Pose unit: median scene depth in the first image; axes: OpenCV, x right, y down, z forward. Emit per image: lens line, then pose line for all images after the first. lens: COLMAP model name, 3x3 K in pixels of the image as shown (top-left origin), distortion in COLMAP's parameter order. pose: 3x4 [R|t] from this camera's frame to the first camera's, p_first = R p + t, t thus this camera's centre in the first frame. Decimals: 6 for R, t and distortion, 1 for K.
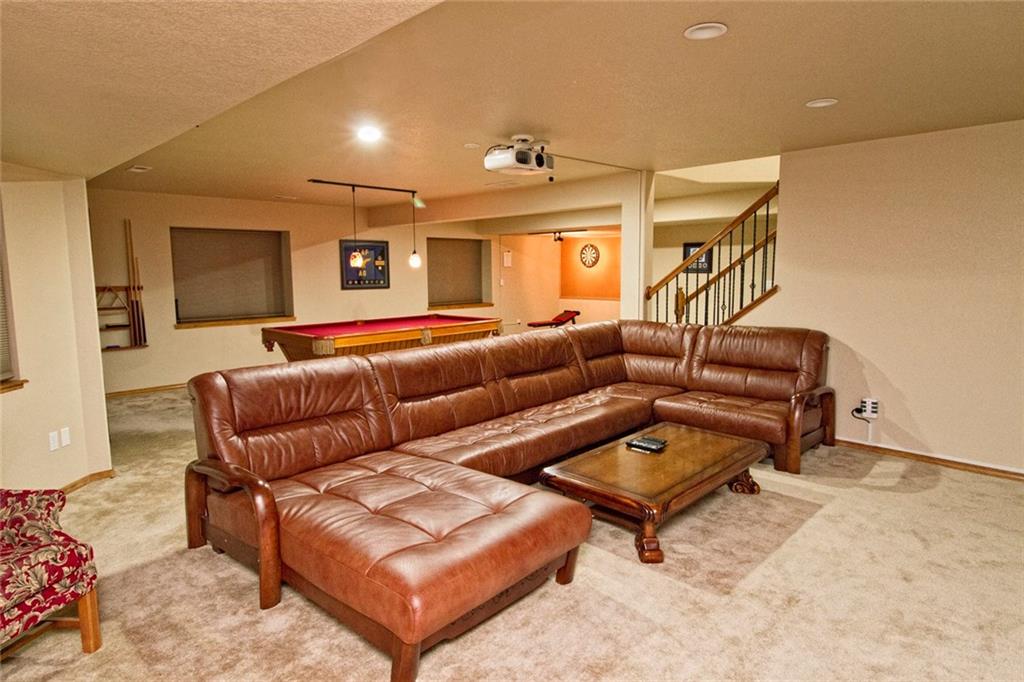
lens RADIAL K [[603.2, 0, 512.0], [0, 603.2, 341.0], [0, 0, 1]] dist [0.001165, 0.000170]
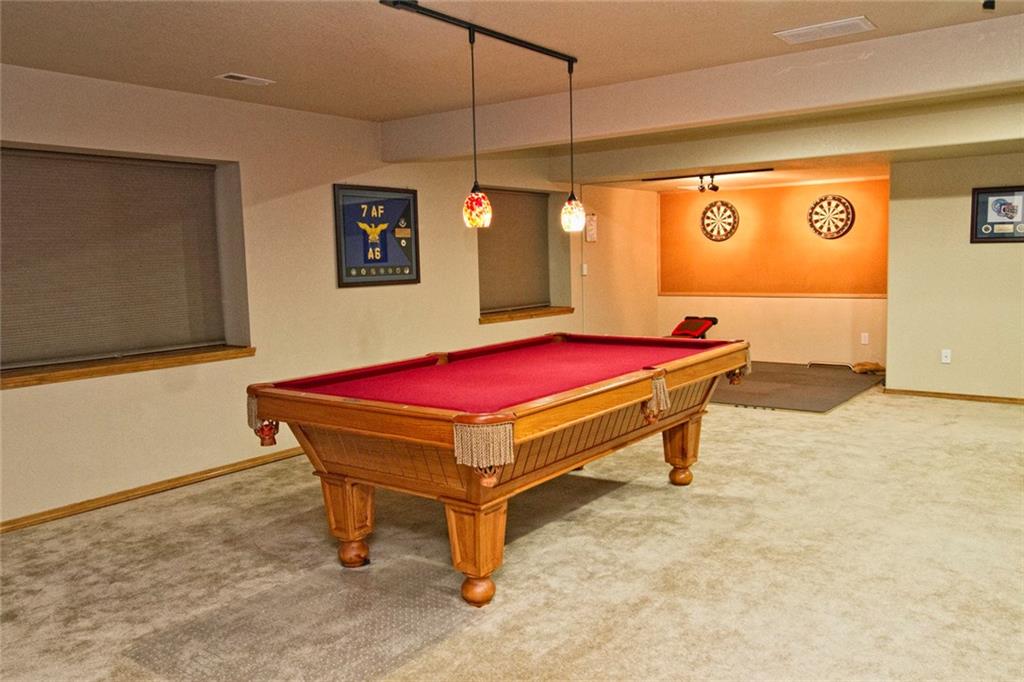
lens RADIAL K [[815.3, 0, 512.0], [0, 815.3, 341.0], [0, 0, 1]] dist [-0.002460, -0.000258]
pose [[0.991626, -0.029557, 0.125718, -0.220883], [0.031776, 0.999372, -0.015676, -0.026443], [-0.125176, 0.019539, 0.991942, 0.323338]]
